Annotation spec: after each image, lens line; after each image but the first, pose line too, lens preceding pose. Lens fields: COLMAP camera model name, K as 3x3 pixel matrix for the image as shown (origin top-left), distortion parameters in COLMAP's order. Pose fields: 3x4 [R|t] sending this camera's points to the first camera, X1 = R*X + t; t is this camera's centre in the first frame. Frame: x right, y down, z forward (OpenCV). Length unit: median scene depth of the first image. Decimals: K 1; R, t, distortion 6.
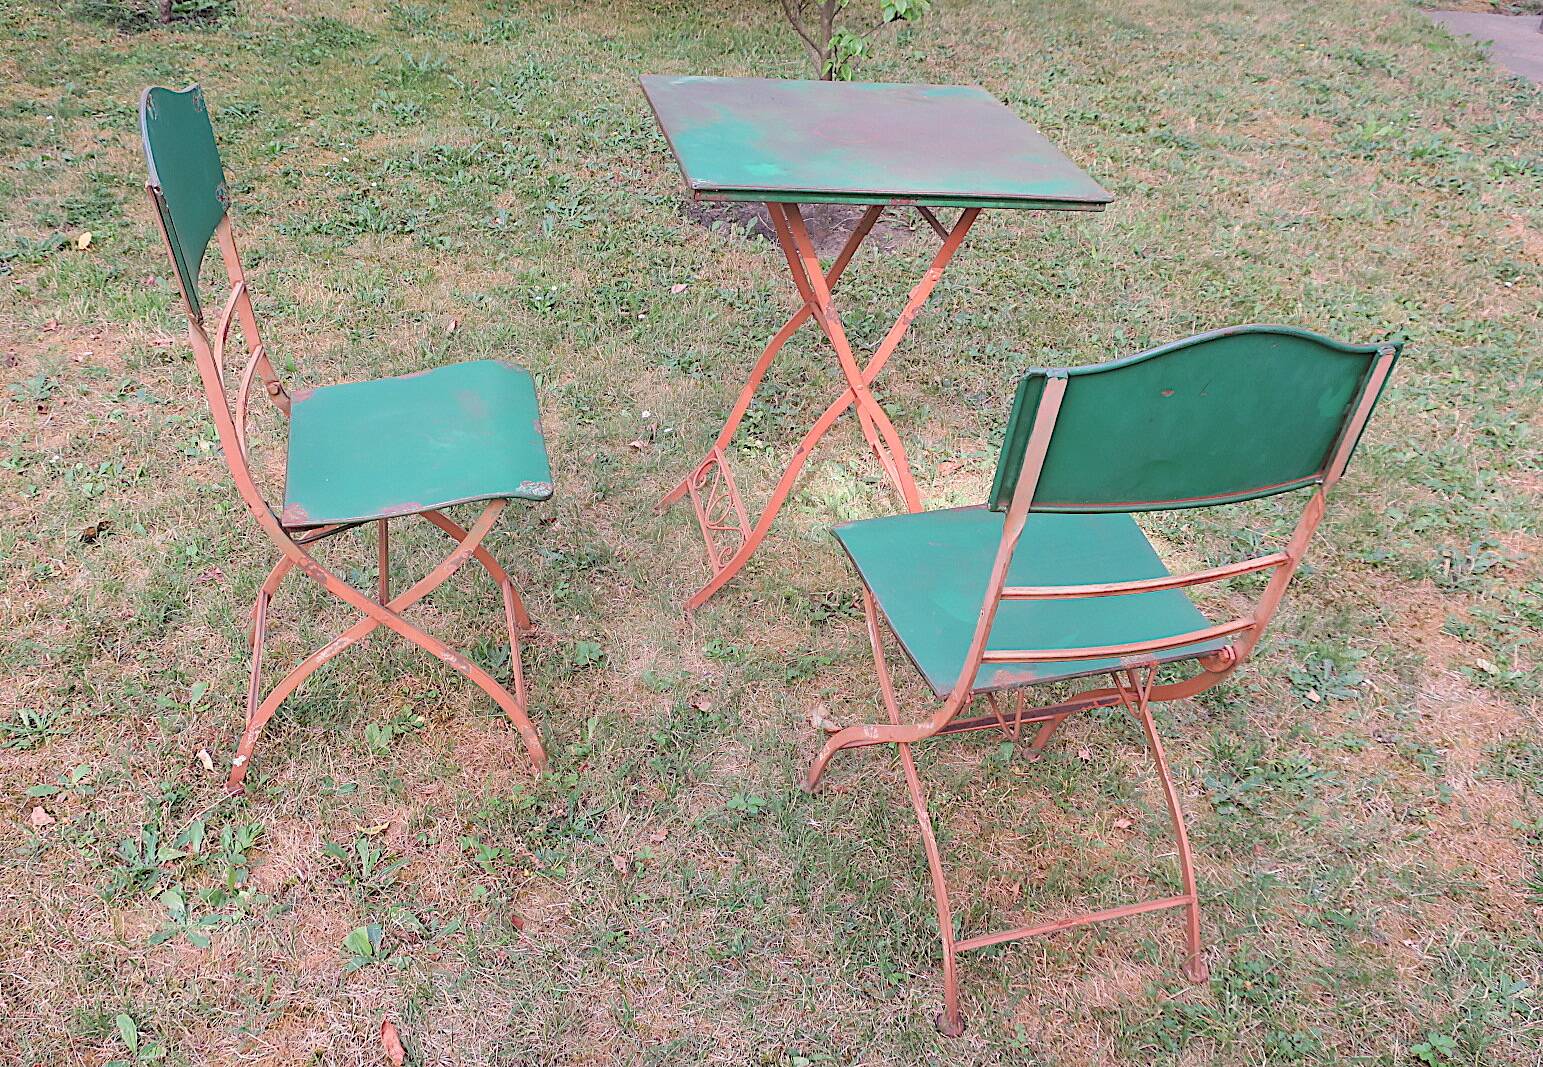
lens RADIAL K [[1517.4, 0, 685.1], [0, 1517.4, 551.1], [0, 0, 1]] dist [0.009776, 0.000000]
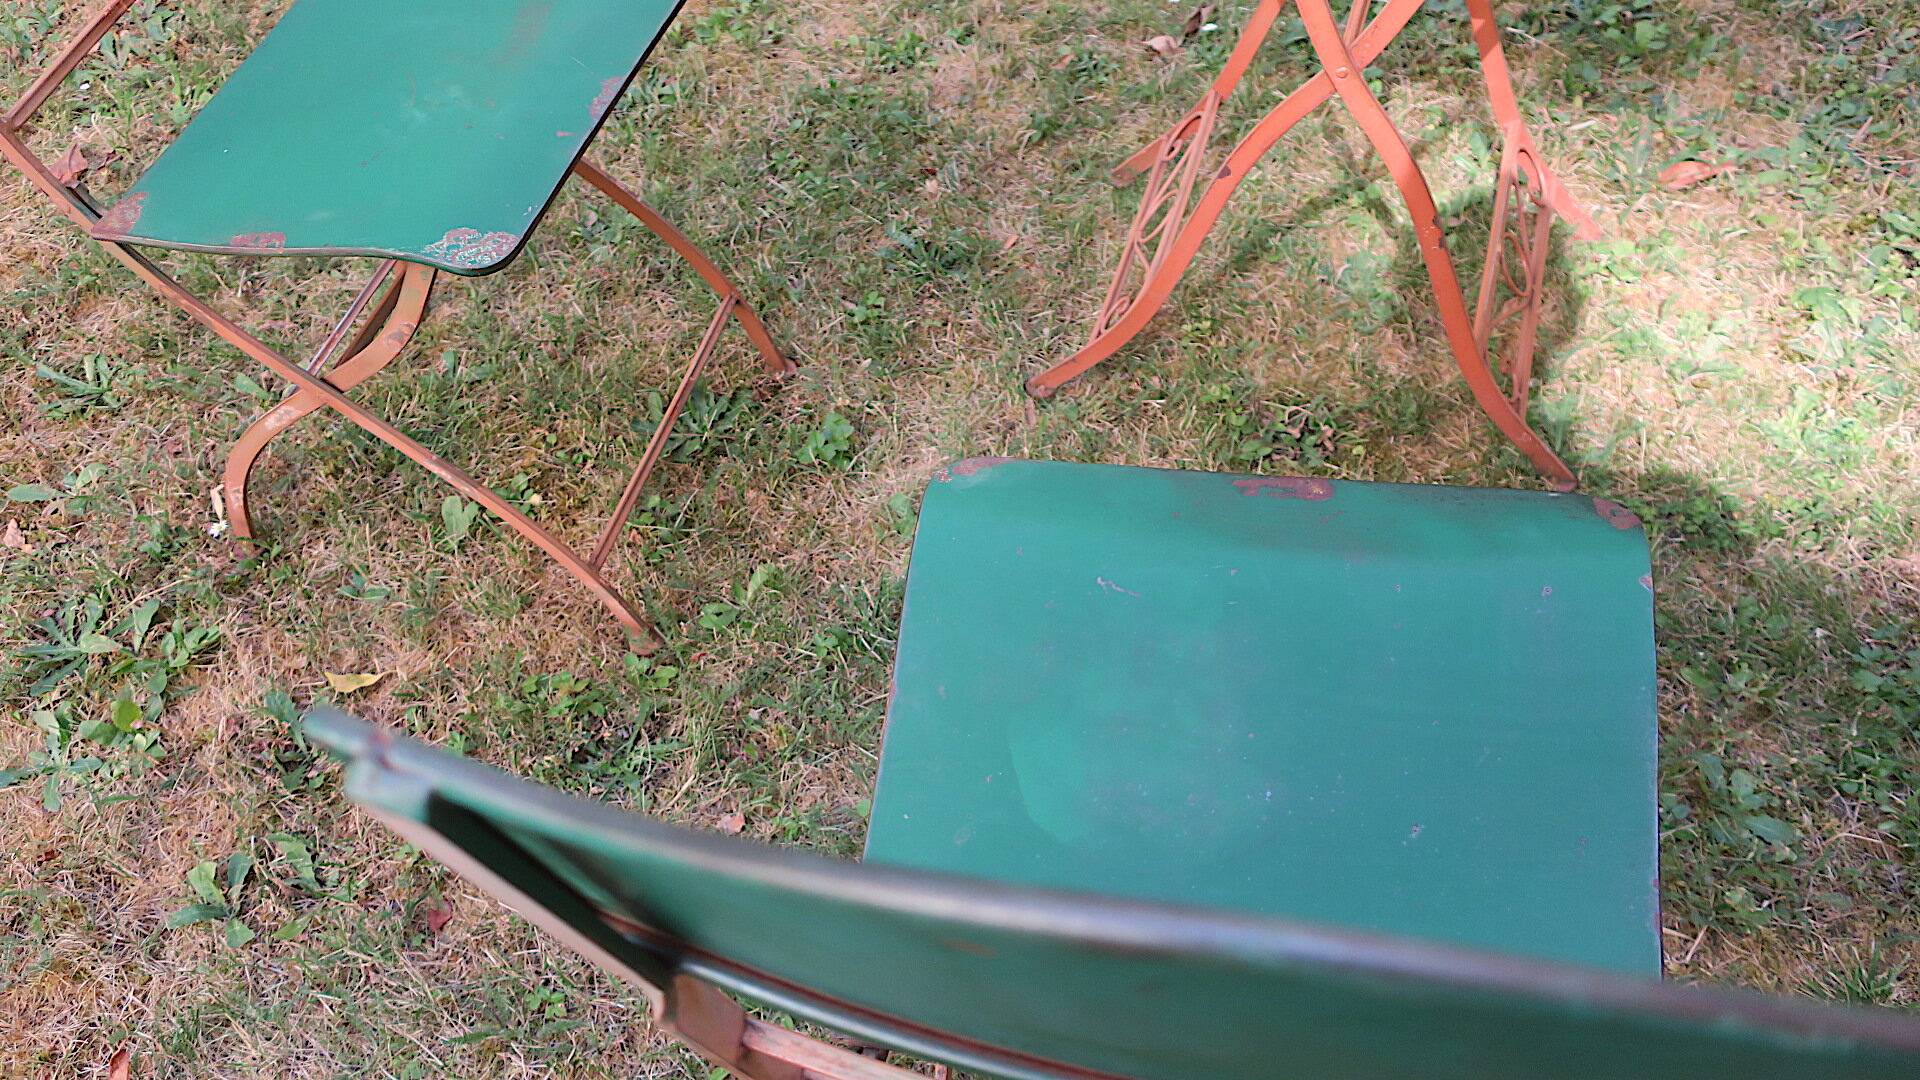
lens RADIAL K [[1503.9, 0, 971.3], [0, 1503.9, 531.9], [0, 0, 1]] dist [0.006789, -0.002742]
pose [[0.890705, 0.272057, -0.364184, 0.193477], [-0.124986, 0.916829, 0.379215, -0.120869], [0.437062, -0.292251, 0.850627, 0.425307]]
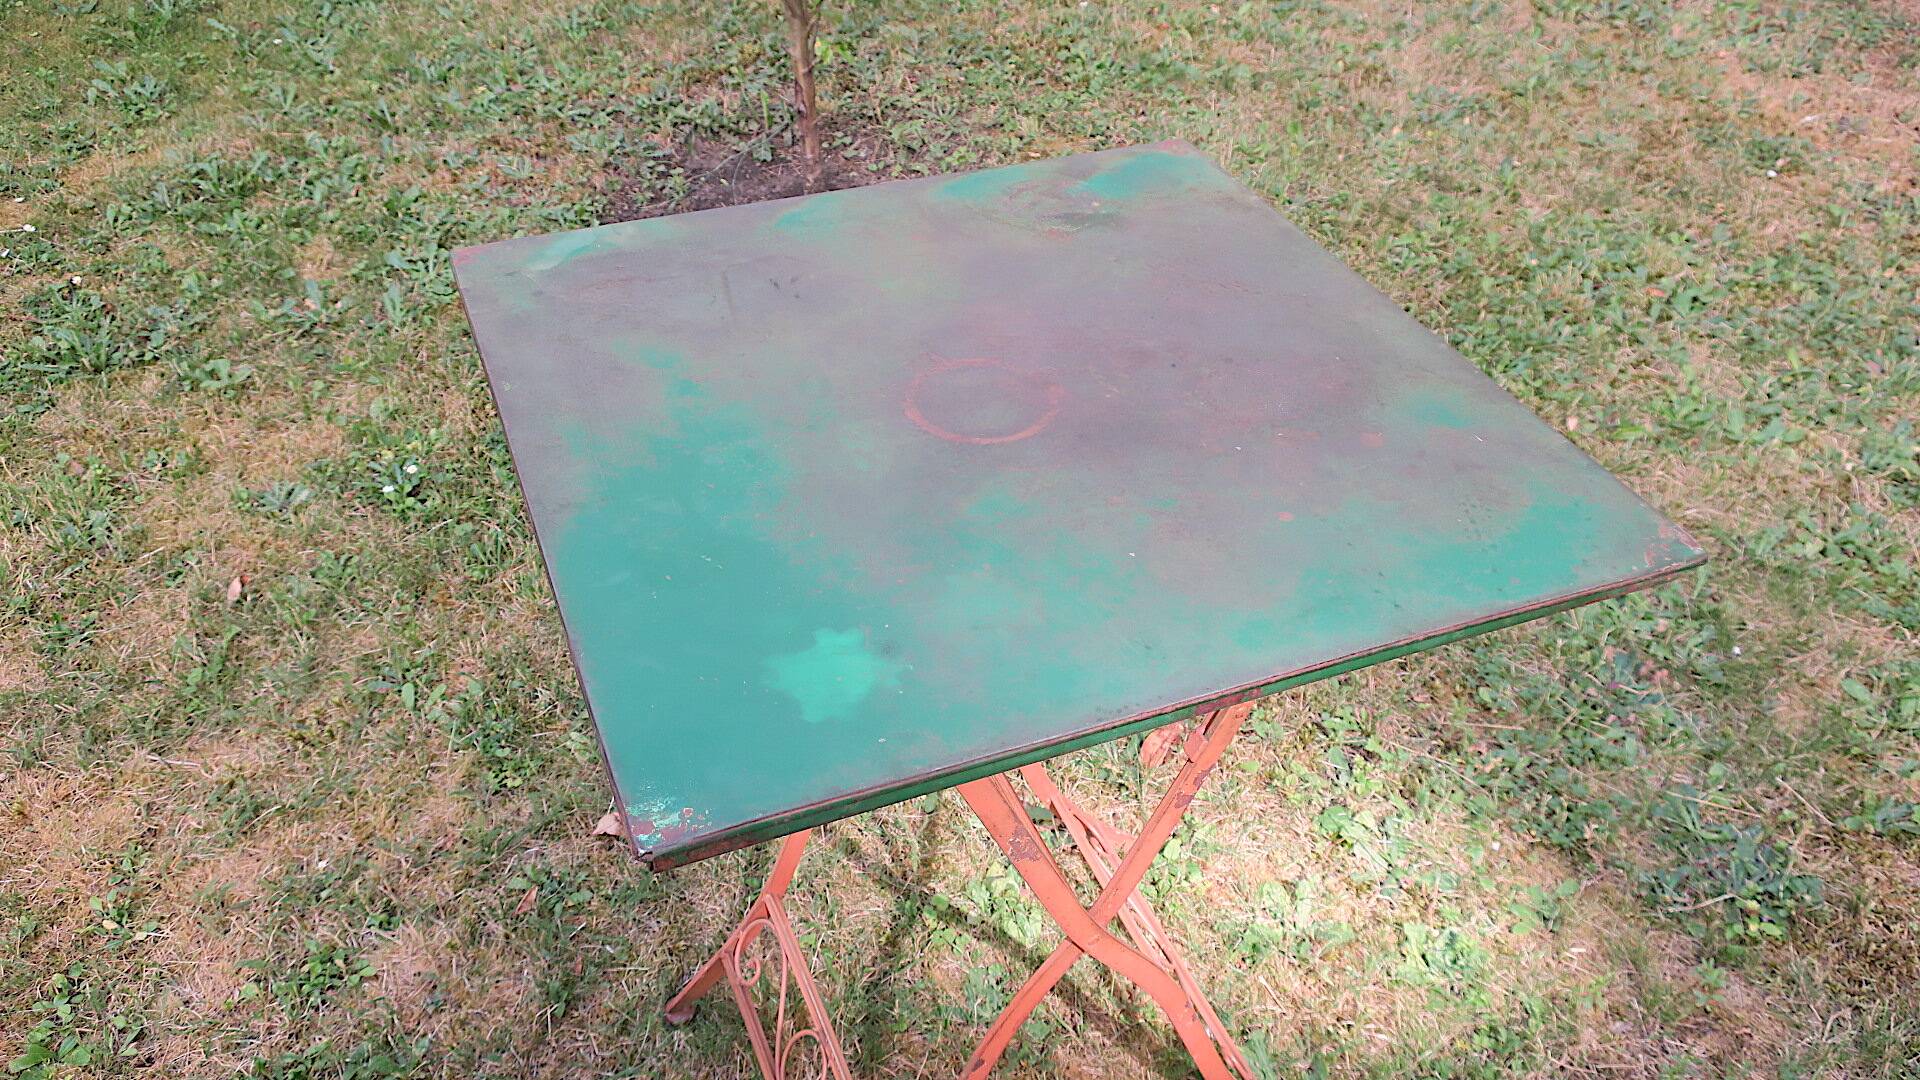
lens RADIAL K [[1503.9, 0, 947.8], [0, 1503.9, 538.9], [0, 0, 1]] dist [0.006789, -0.002742]
pose [[0.970572, -0.182684, 0.156894, 0.021879], [0.159834, 0.976030, 0.147711, -0.252721], [-0.180117, -0.118287, 0.976507, 0.505060]]
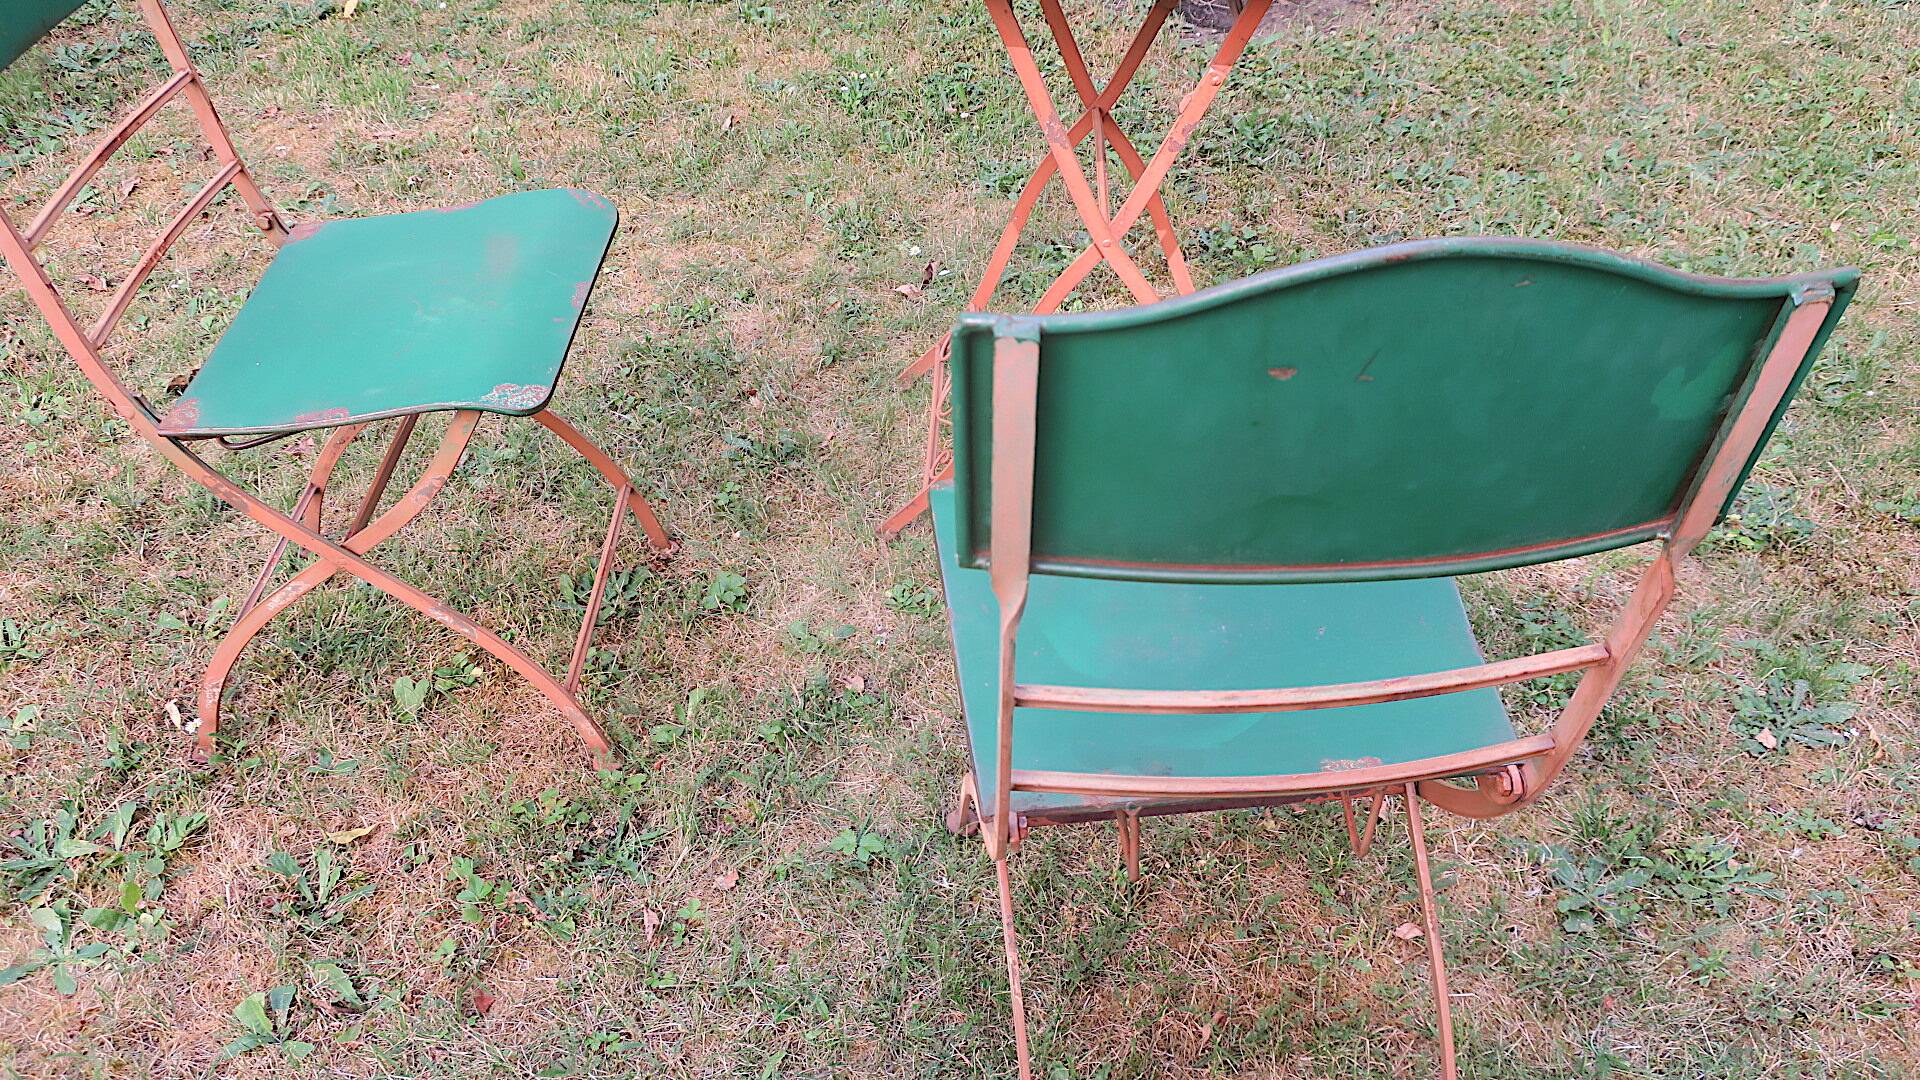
lens RADIAL K [[1503.9, 0, 959.6], [0, 1503.9, 545.6], [0, 0, 1]] dist [0.006789, -0.002742]
pose [[0.981072, 0.074038, -0.178929, 0.155913], [-0.048393, 0.988443, 0.143664, -0.057626], [0.187497, -0.132286, 0.973317, 0.264265]]
